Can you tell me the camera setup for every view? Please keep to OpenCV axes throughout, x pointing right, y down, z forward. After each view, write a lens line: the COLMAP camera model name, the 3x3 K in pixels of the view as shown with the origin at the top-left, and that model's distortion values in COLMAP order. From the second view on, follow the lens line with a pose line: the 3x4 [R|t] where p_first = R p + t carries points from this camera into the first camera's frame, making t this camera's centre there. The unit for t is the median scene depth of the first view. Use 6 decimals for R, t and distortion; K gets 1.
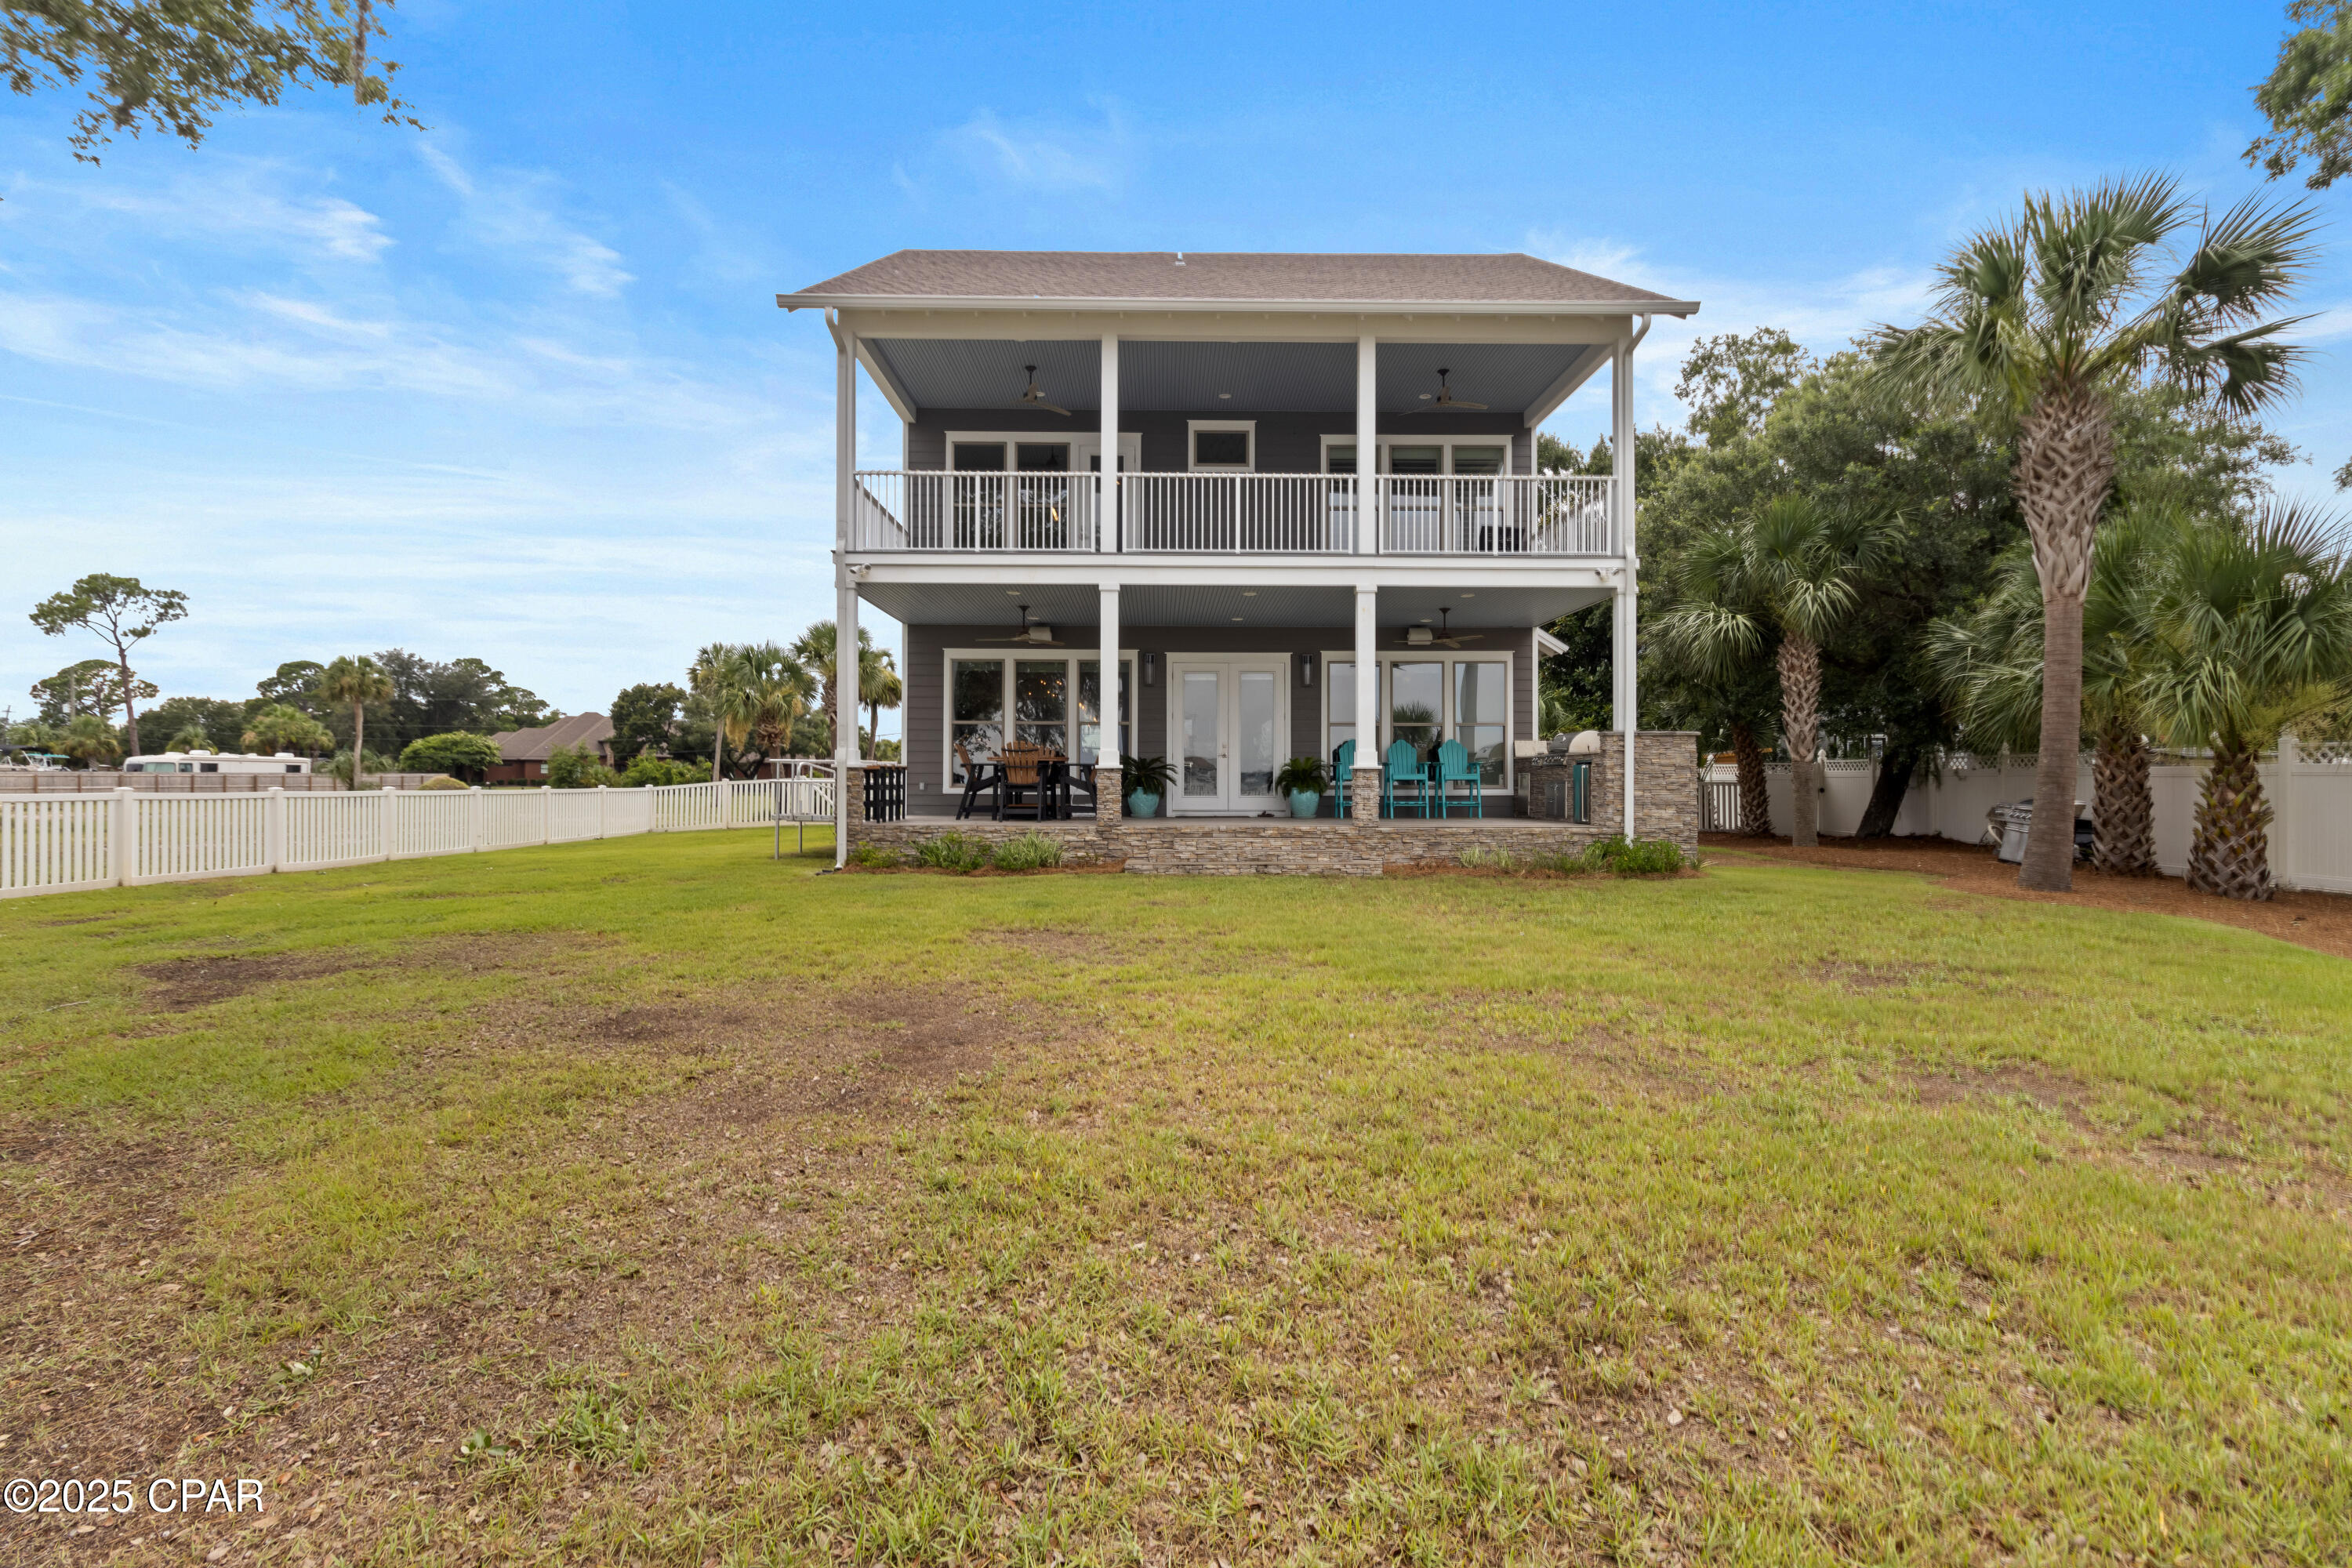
lens RADIAL K [[1101.4, 0, 1162.5], [0, 1101.4, 756.0], [0, 0, 1]] dist [0.002104, 0.000660]
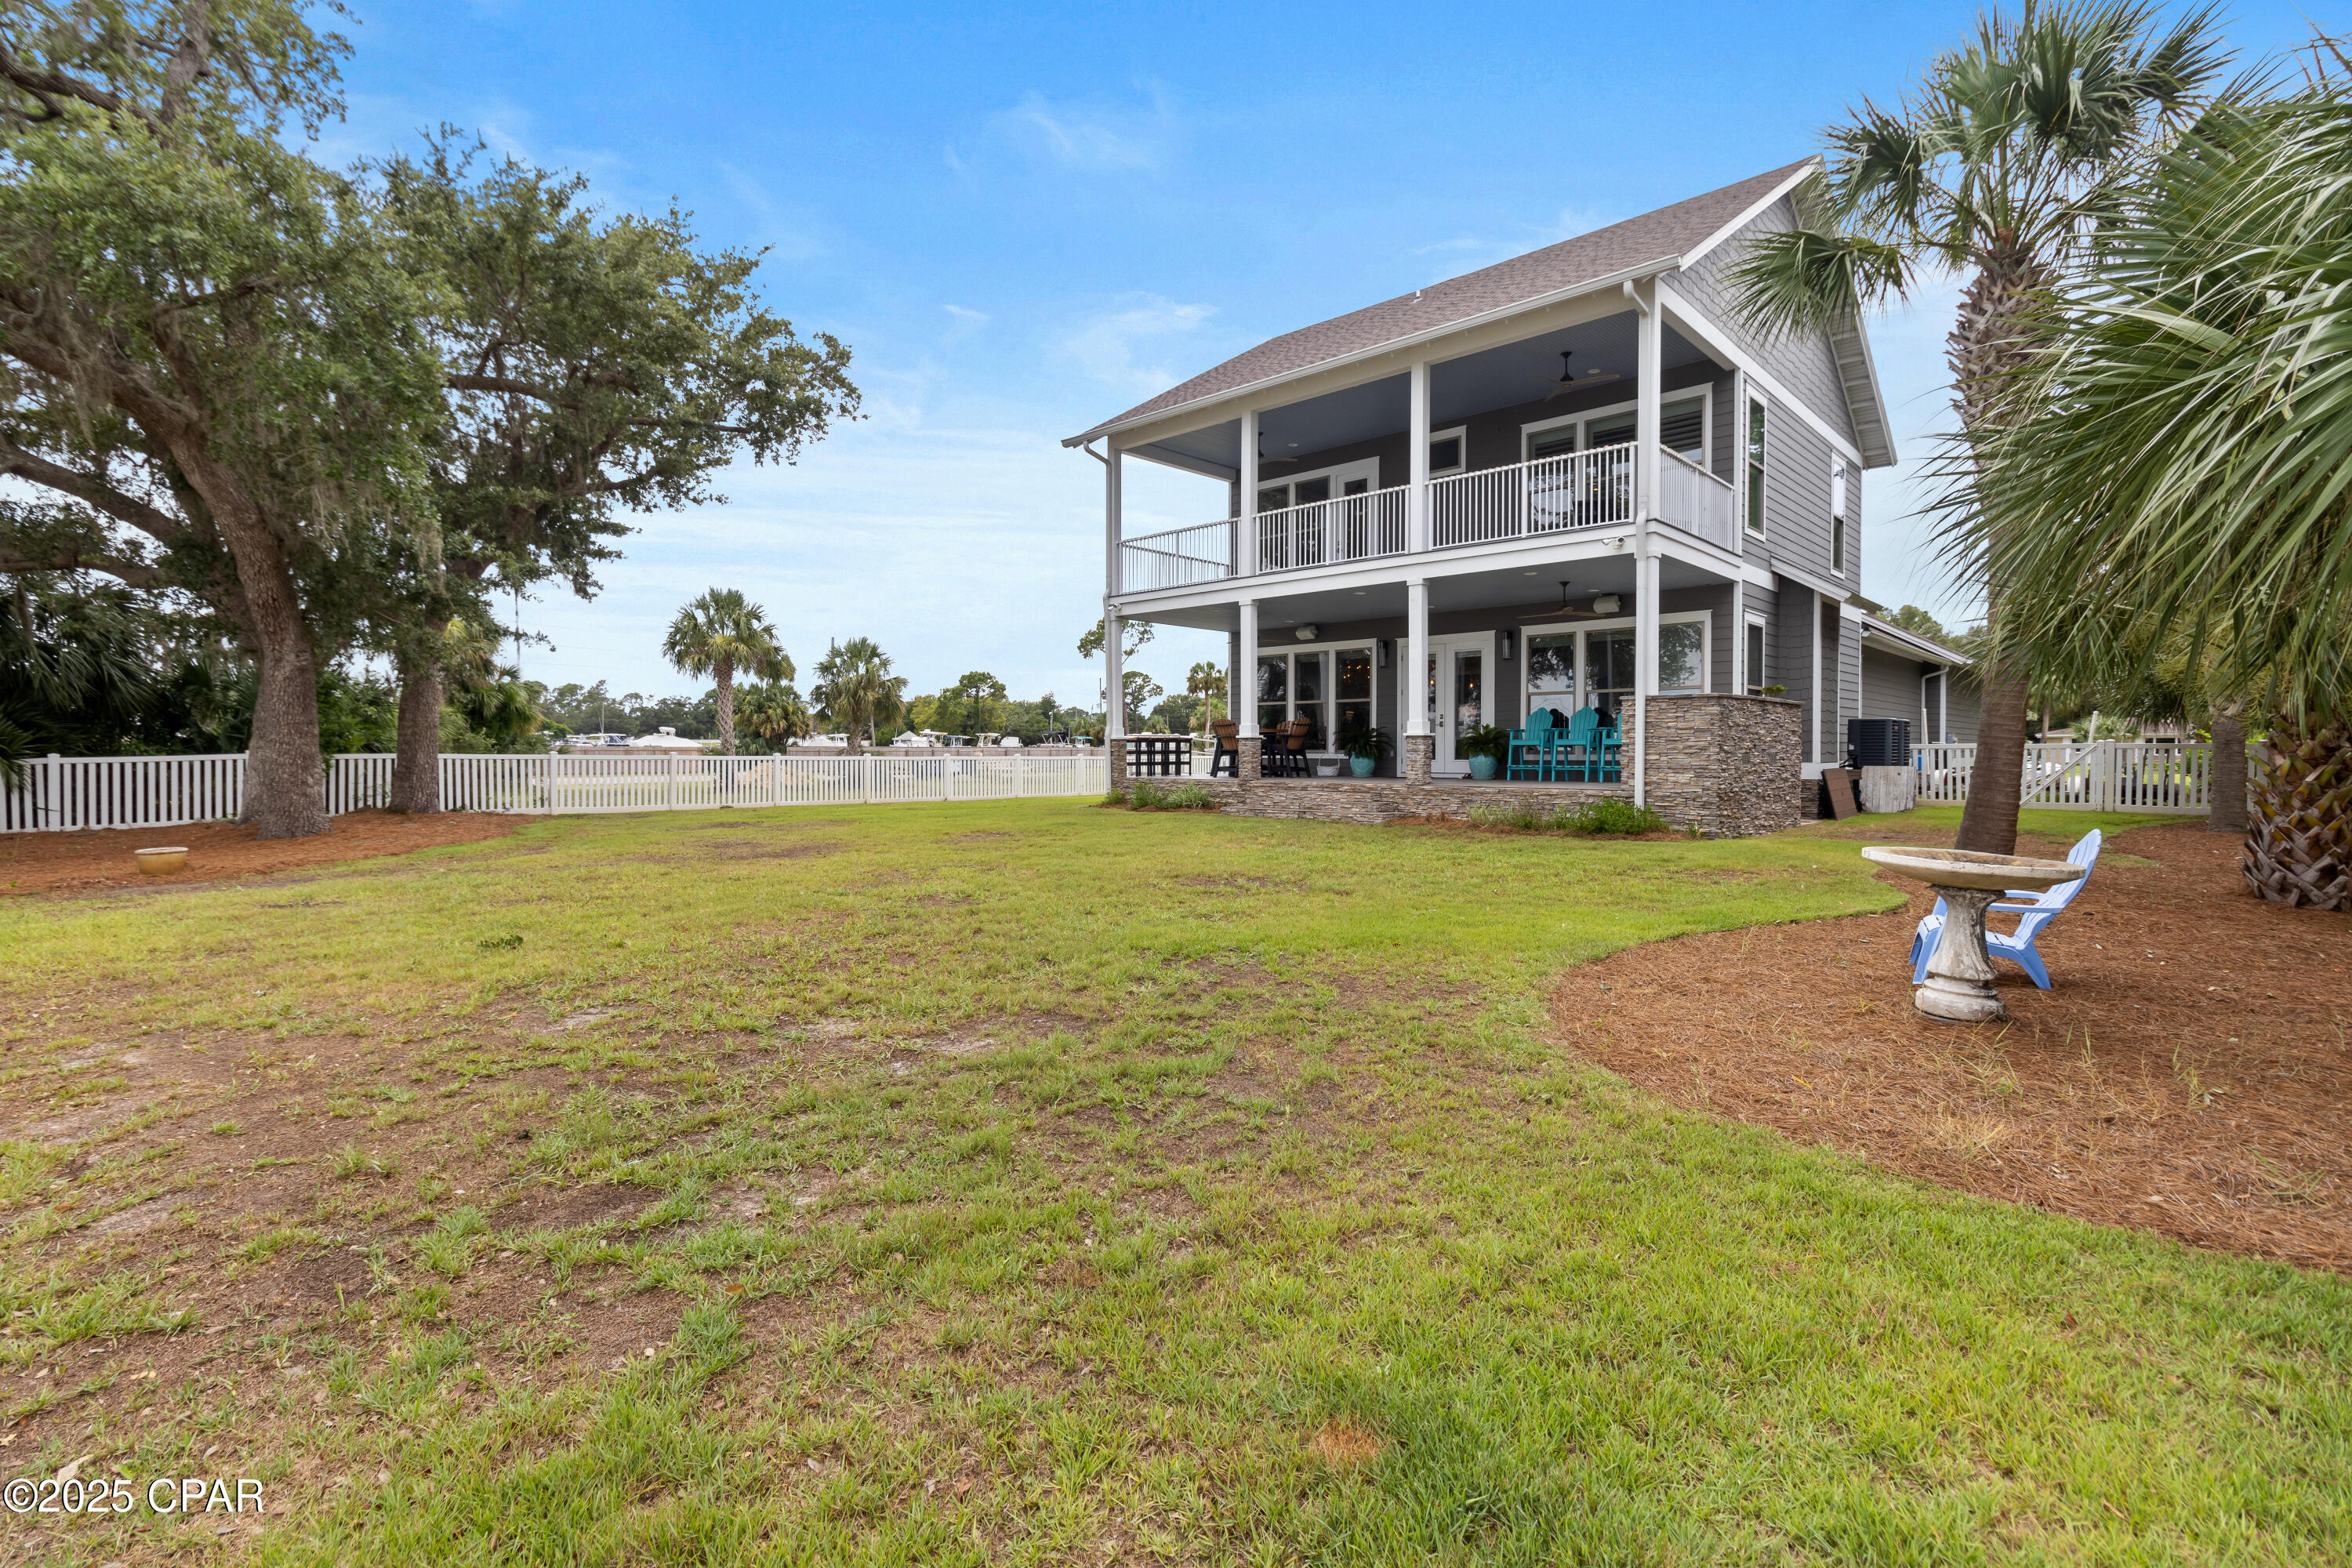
lens RADIAL K [[1101.4, 0, 1162.5], [0, 1101.4, 756.0], [0, 0, 1]] dist [0.002104, 0.000660]
pose [[0.704445, 0.000243, -0.709758, 0.663826], [0.016894, 0.999711, 0.017109, 0.006664], [0.709557, -0.024043, 0.704237, -0.014611]]
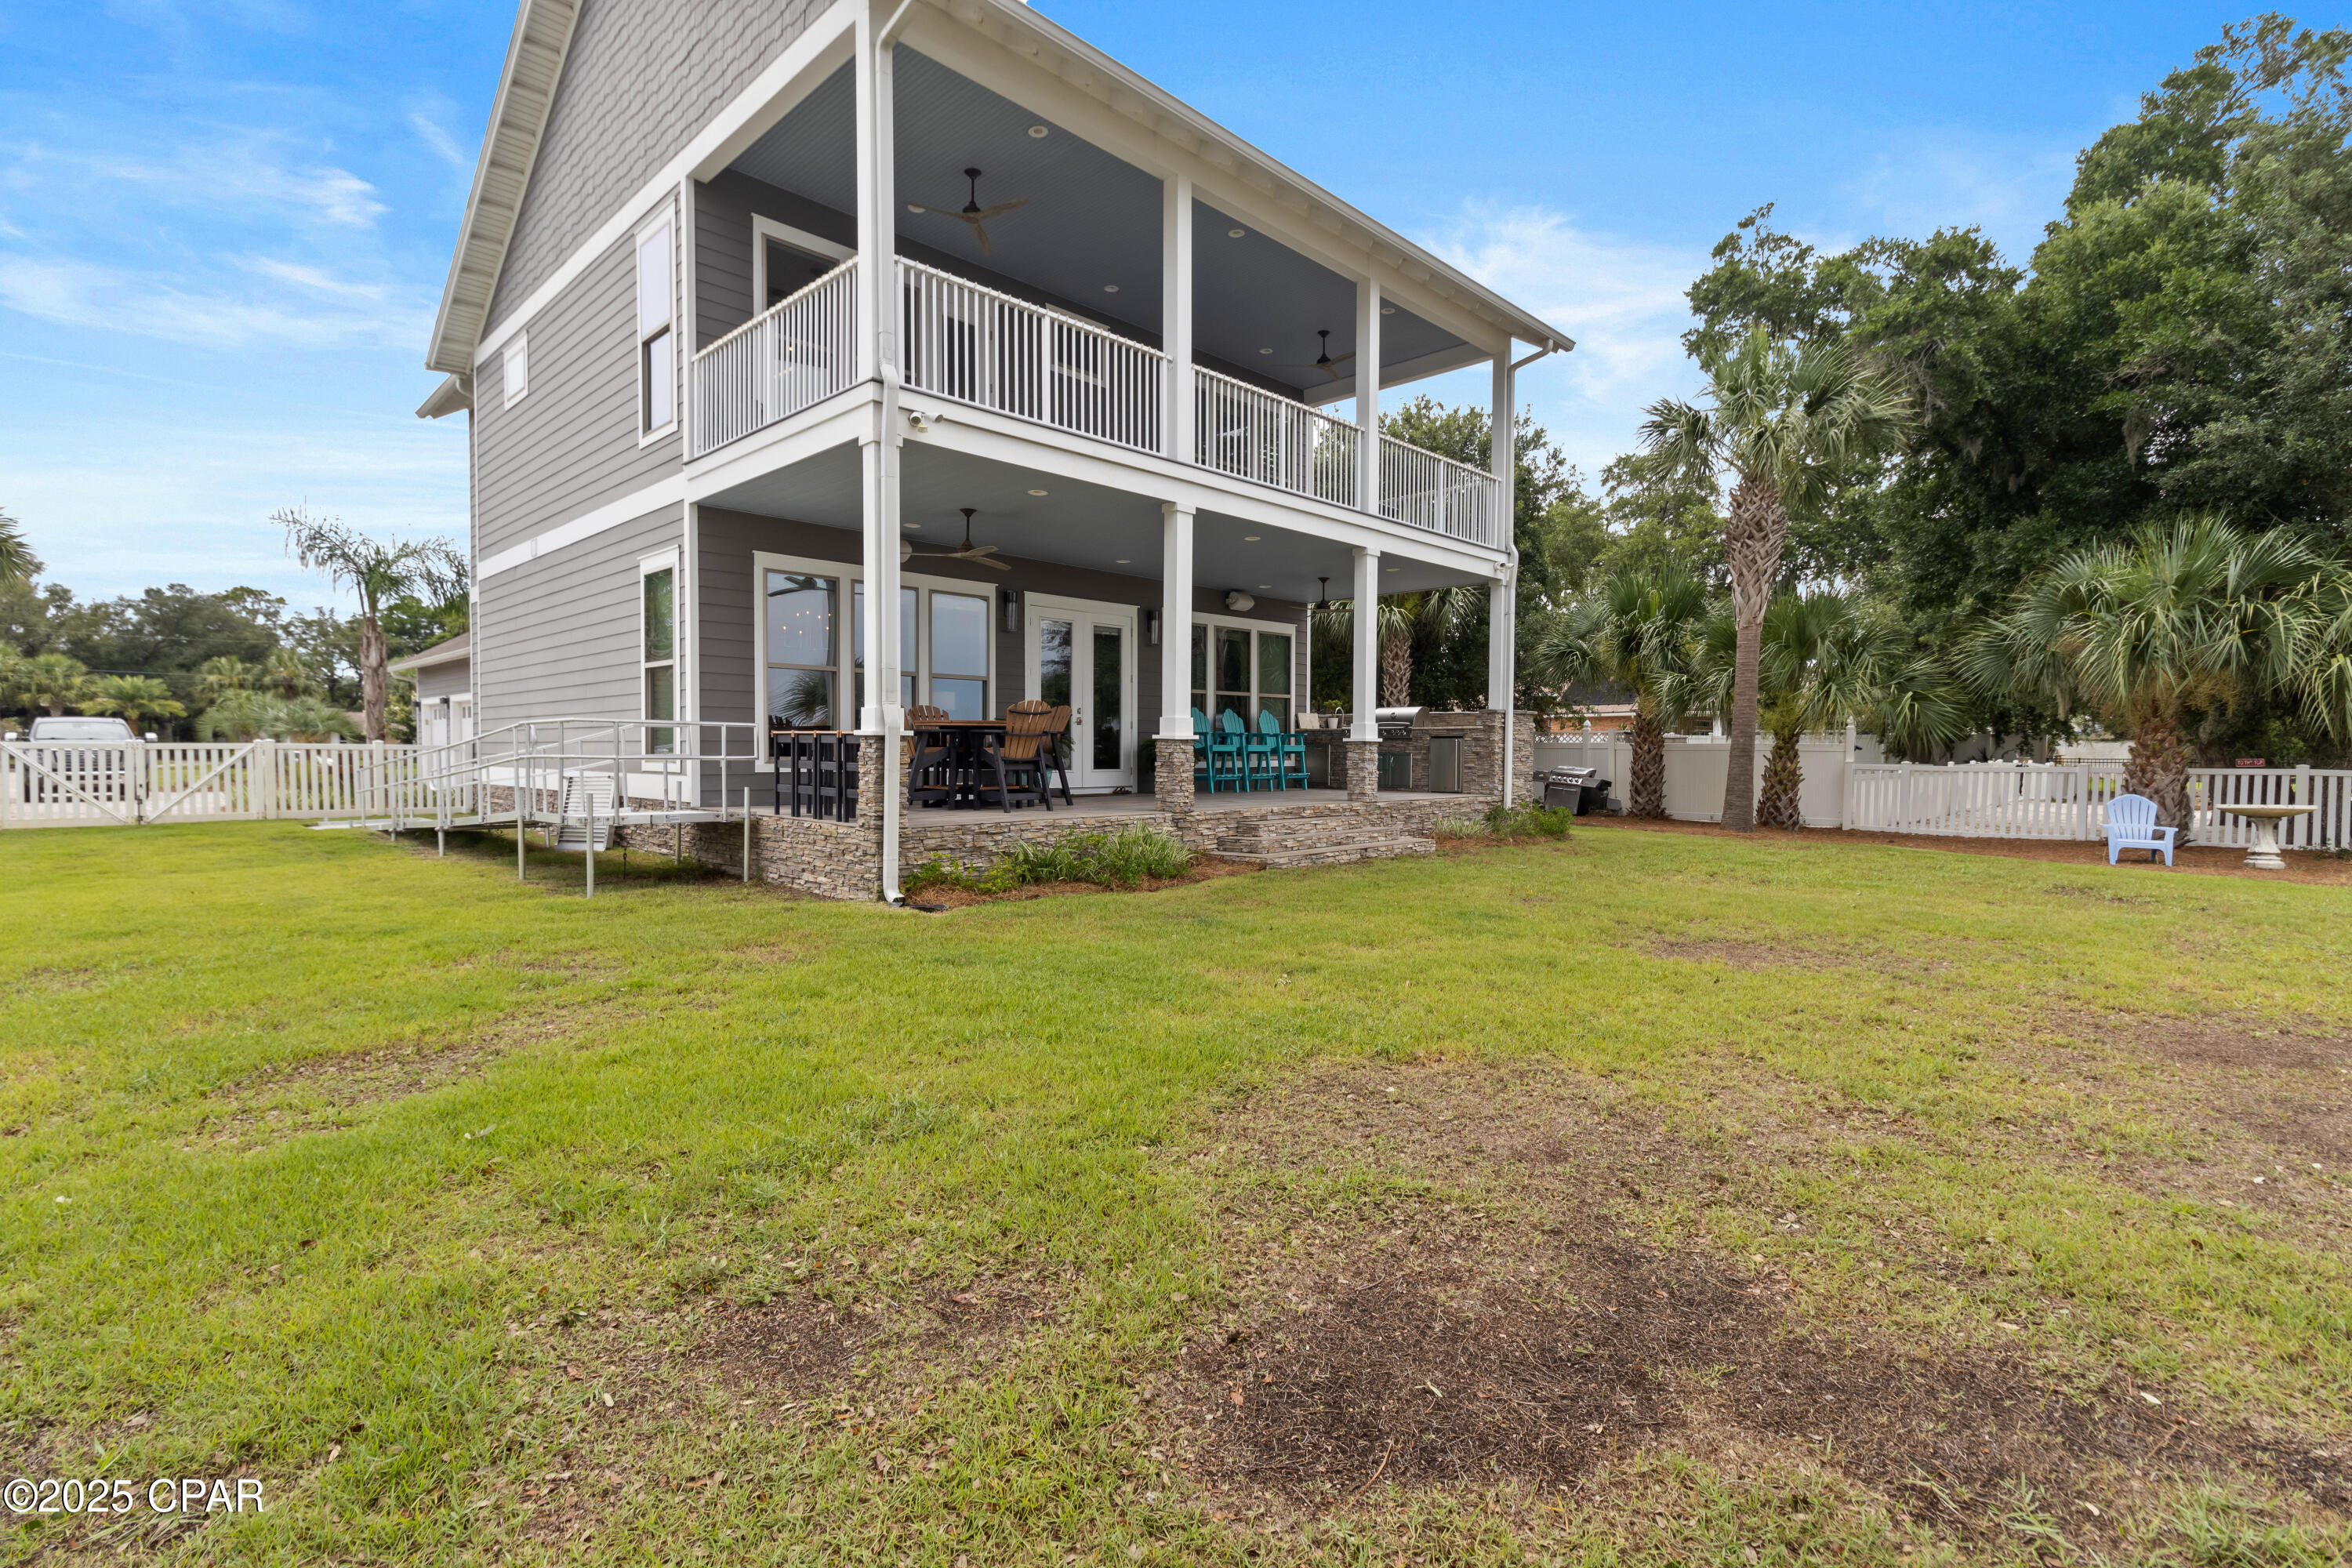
lens RADIAL K [[1101.4, 0, 1162.5], [0, 1101.4, 756.0], [0, 0, 1]] dist [0.002104, 0.000660]
pose [[0.712802, -0.004515, 0.701351, -0.683740], [-0.020654, 0.999410, 0.027425, 0.001357], [-0.701061, -0.034034, 0.712288, 0.507330]]
